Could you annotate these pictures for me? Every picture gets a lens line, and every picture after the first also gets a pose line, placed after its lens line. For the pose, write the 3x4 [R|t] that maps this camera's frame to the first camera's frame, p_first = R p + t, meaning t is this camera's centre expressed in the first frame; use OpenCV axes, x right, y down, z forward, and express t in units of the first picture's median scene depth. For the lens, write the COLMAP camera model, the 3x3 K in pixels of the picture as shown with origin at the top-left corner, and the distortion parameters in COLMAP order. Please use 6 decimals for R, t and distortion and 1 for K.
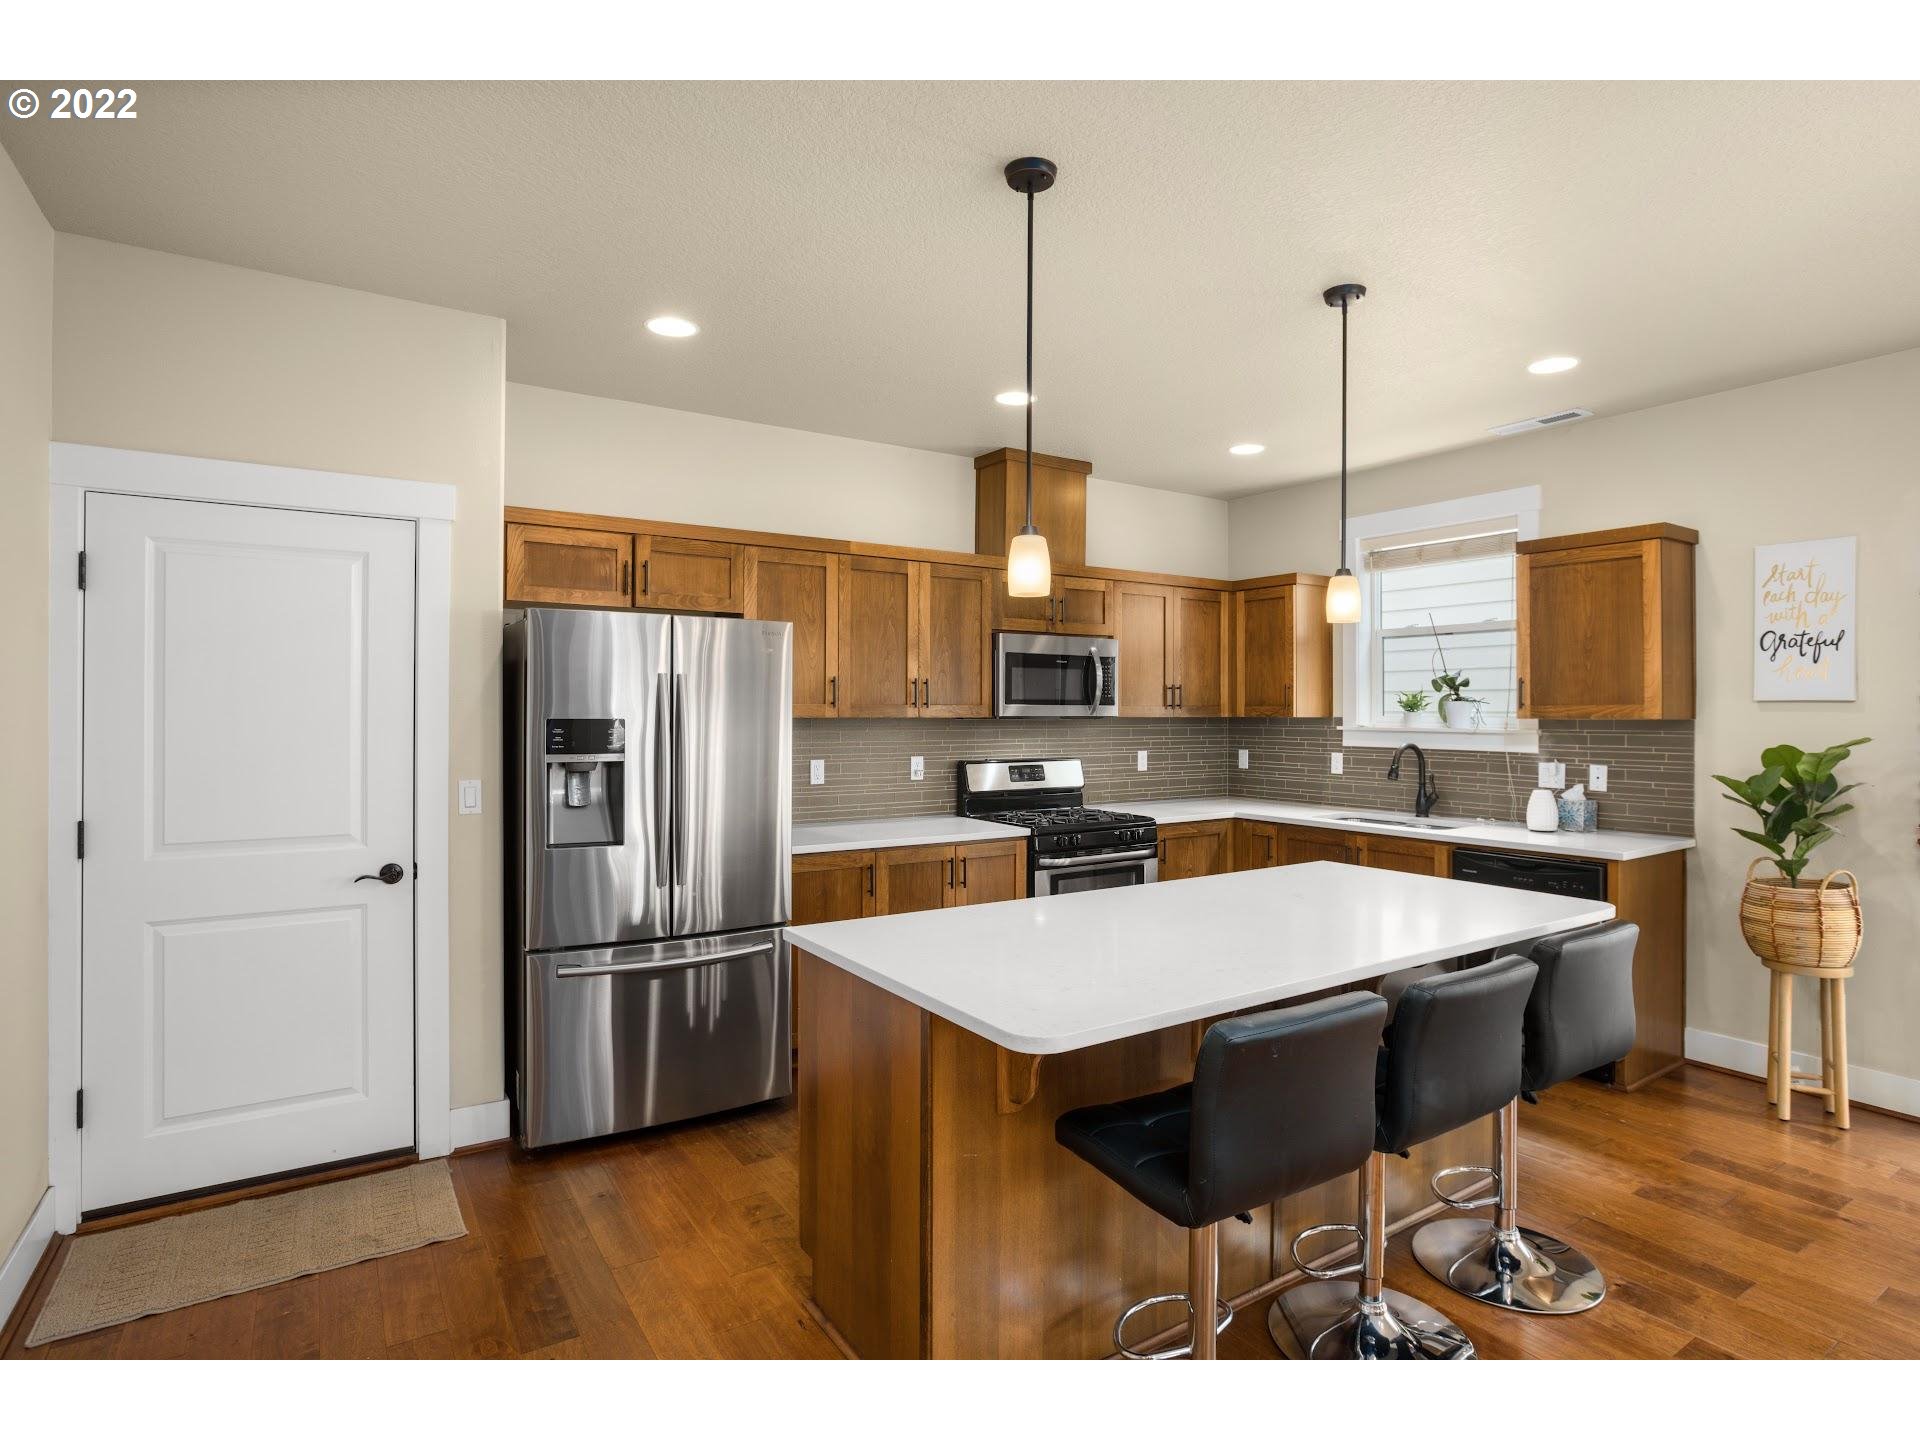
lens RADIAL K [[984.3, 0, 957.0], [0, 984.3, 714.8], [0, 0, 1]] dist [-0.043878, 0.003998]
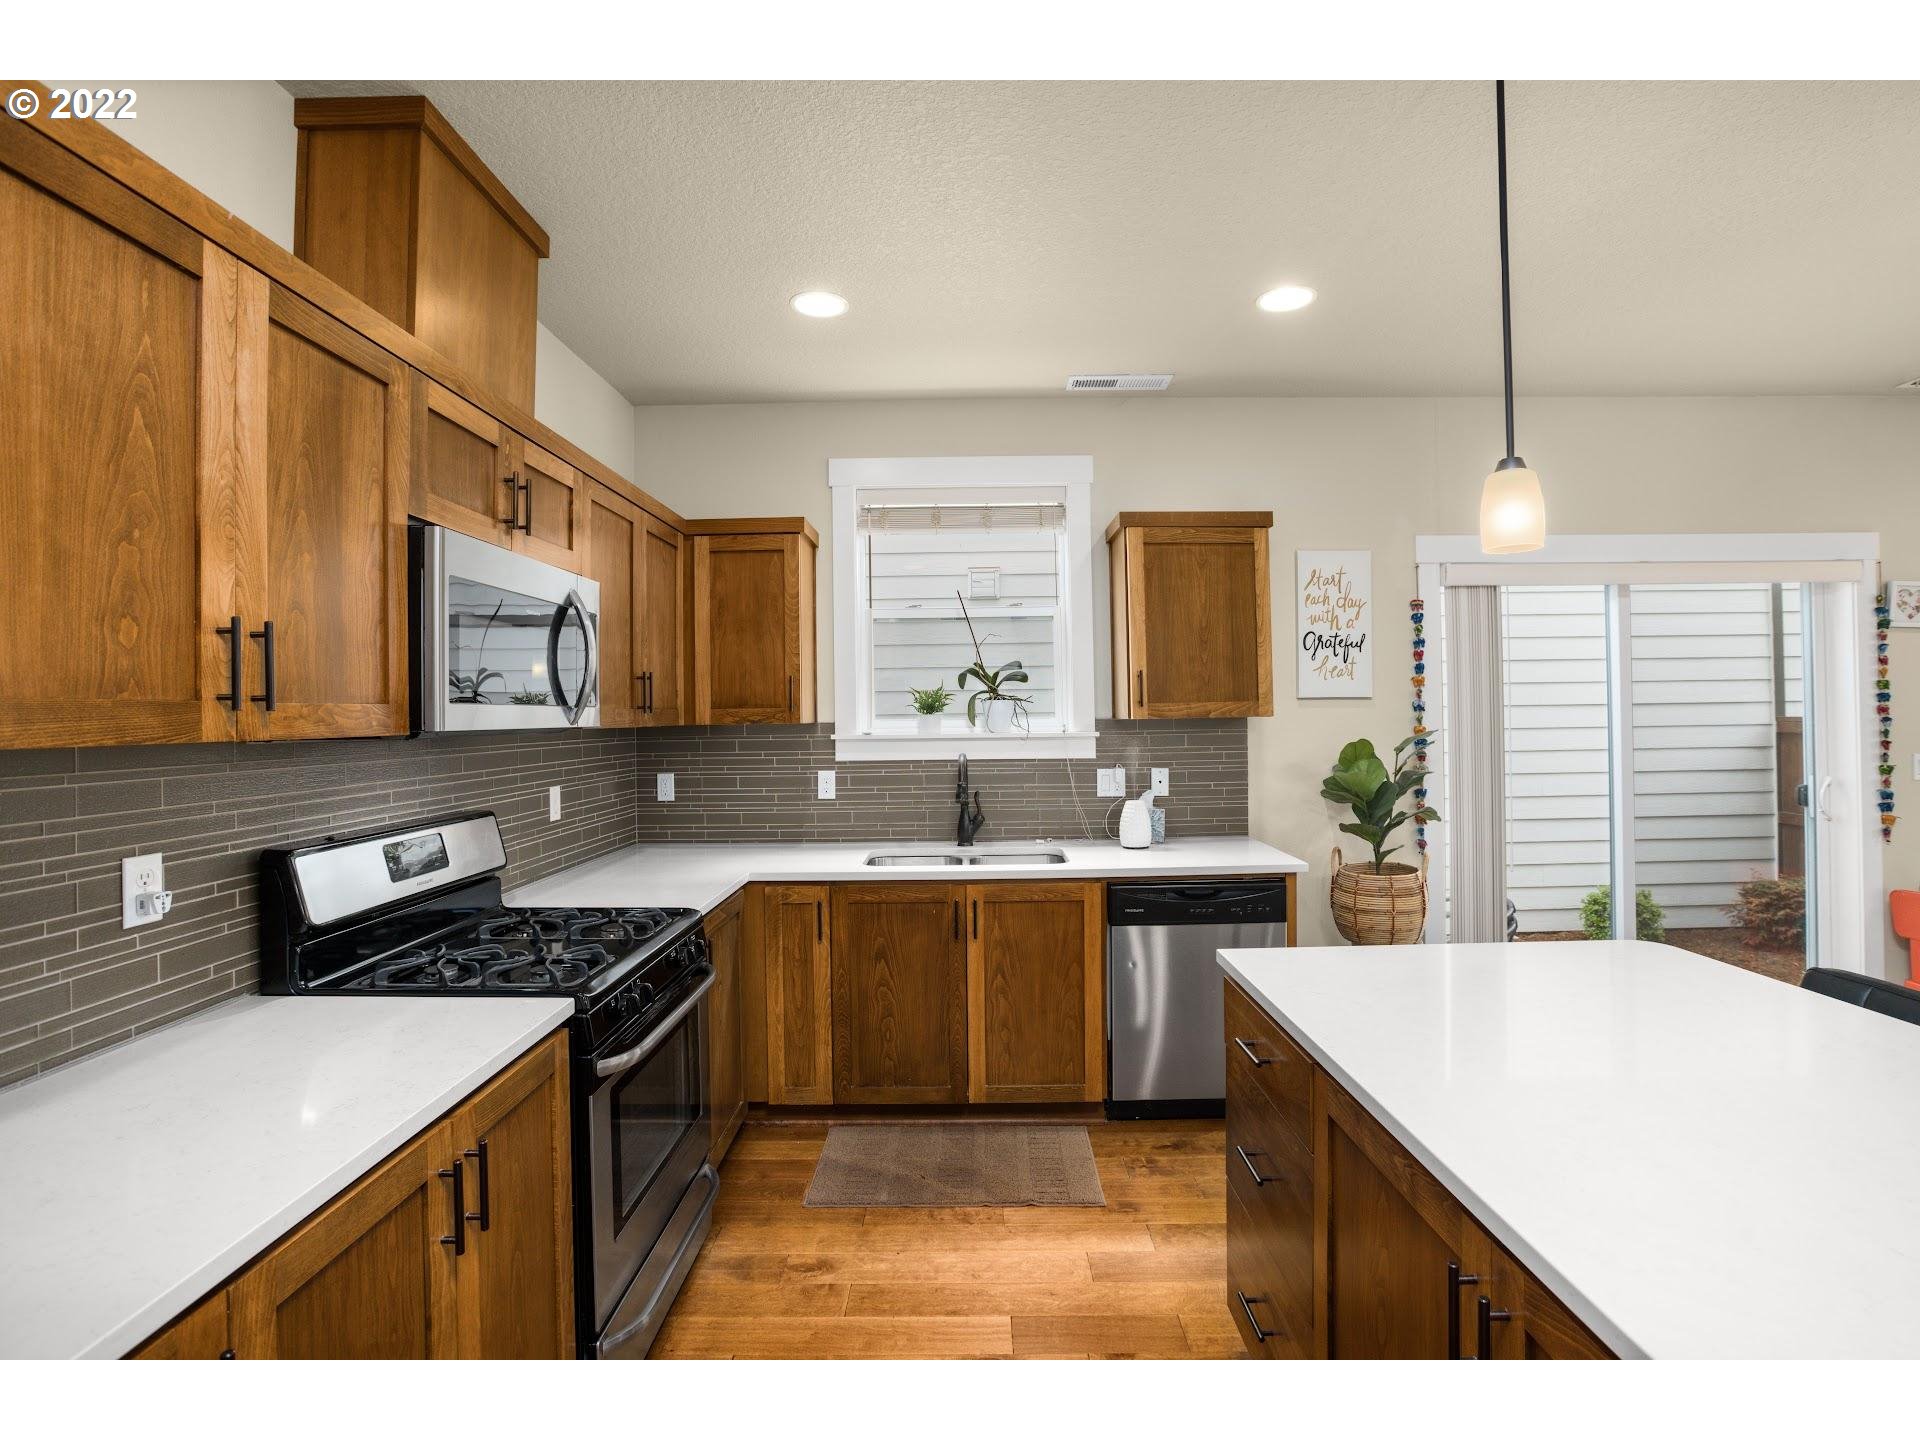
lens RADIAL K [[891.8, 0, 960.2], [0, 891.8, 713.4], [0, 0, 1]] dist [-0.044882, 0.011357]
pose [[0.547173, -0.007167, 0.836989, -0.140006], [0.016895, 0.999854, -0.002483, -0.001326], [-0.836849, 0.015500, 0.547215, 0.619883]]
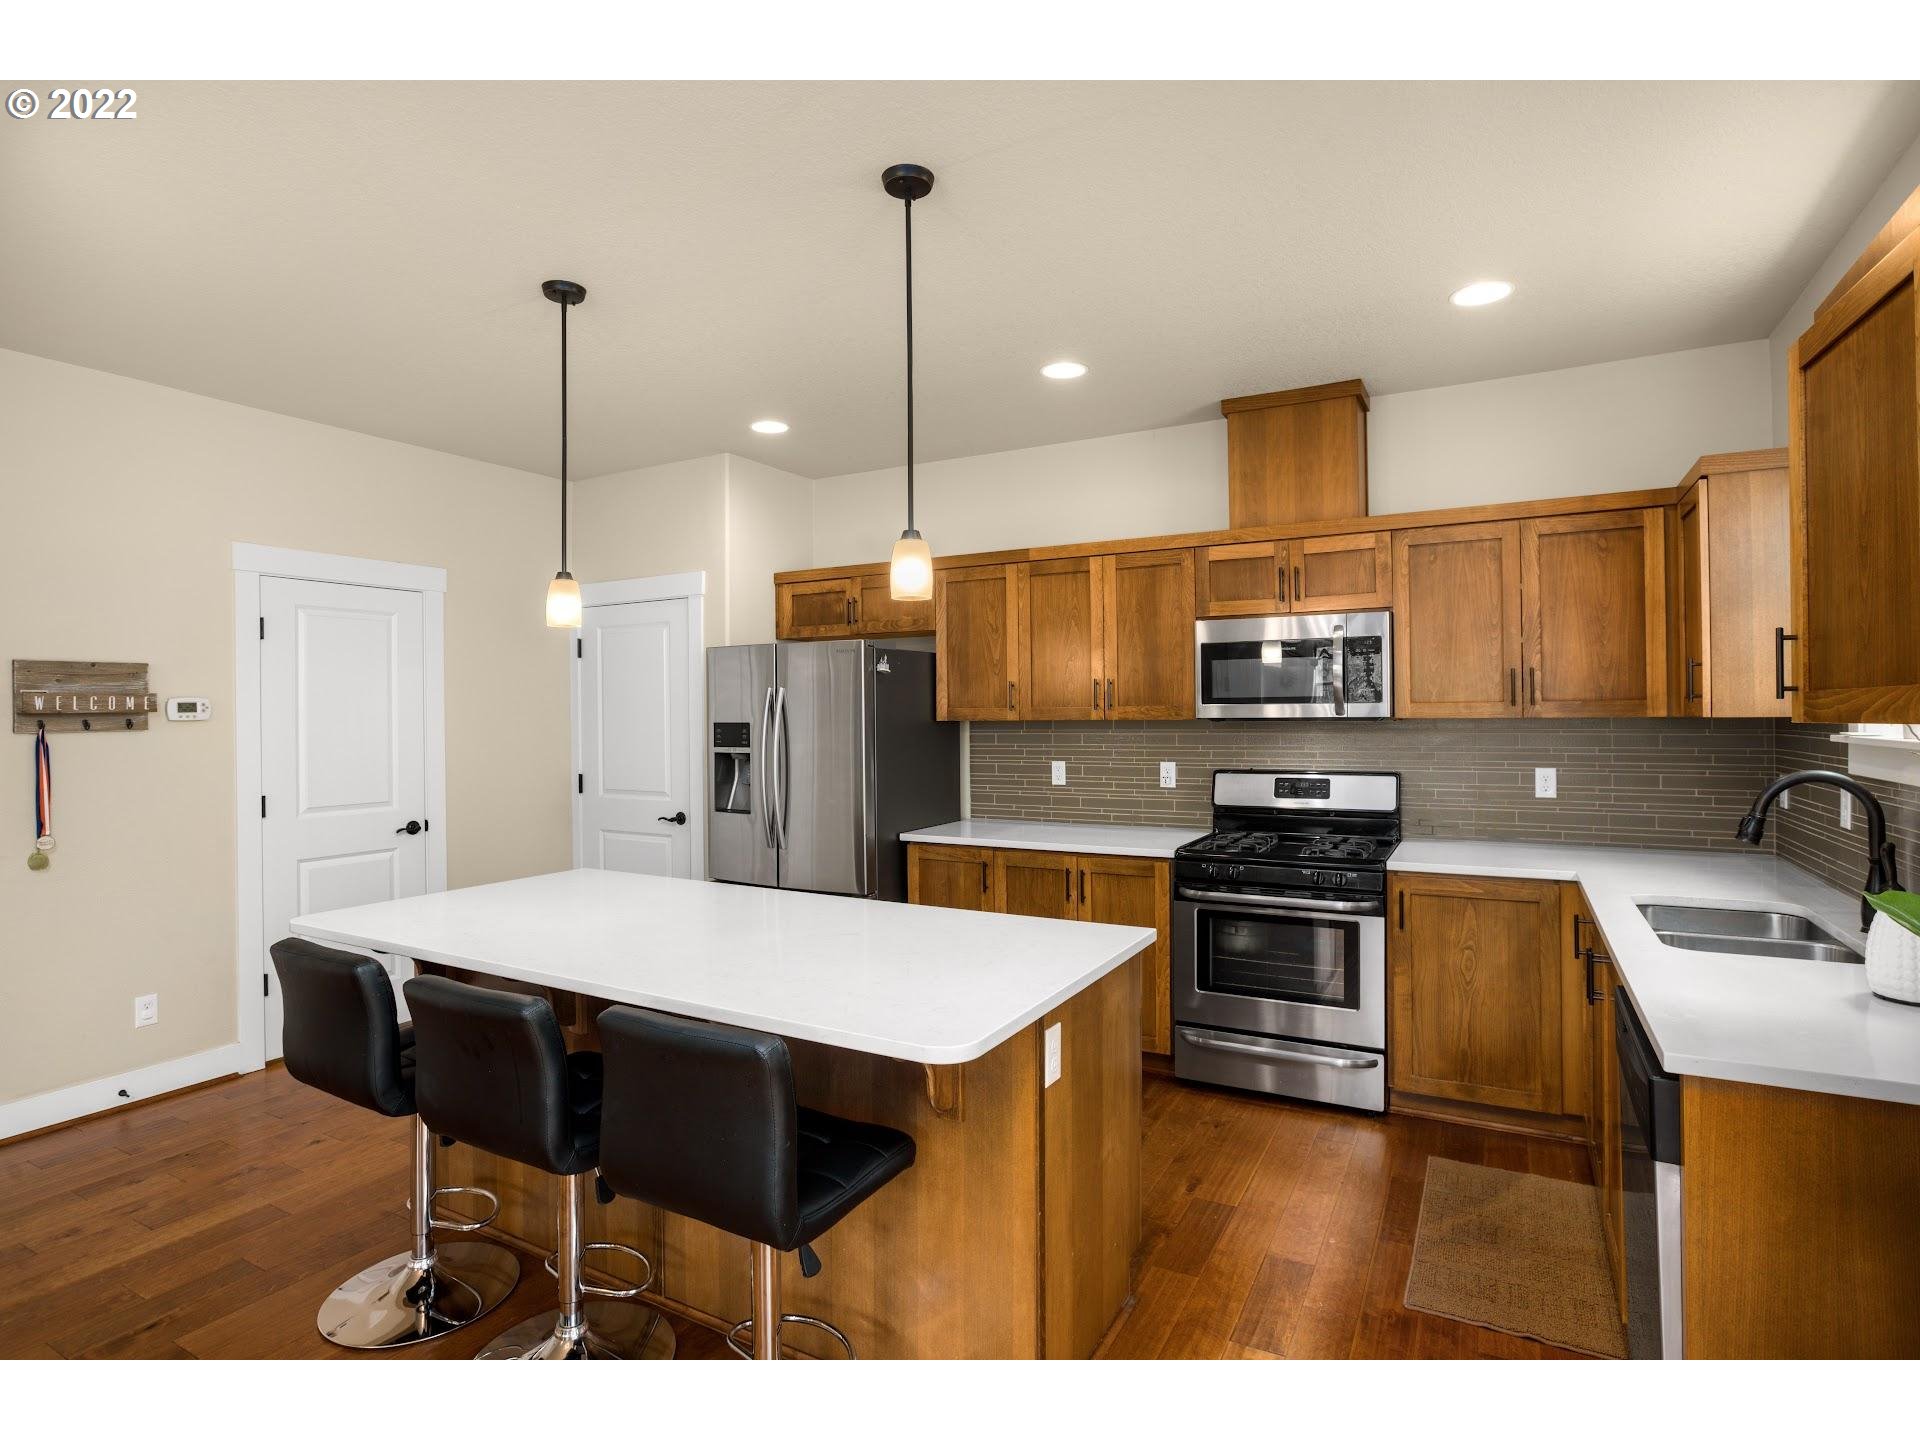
lens RADIAL K [[984.3, 0, 976.5], [0, 984.3, 710.8], [0, 0, 1]] dist [-0.043878, 0.003998]
pose [[0.477174, -0.009456, -0.878758, 0.701741], [0.007252, 0.999950, -0.006822, -0.000285], [0.878779, -0.003117, 0.477219, 0.420749]]
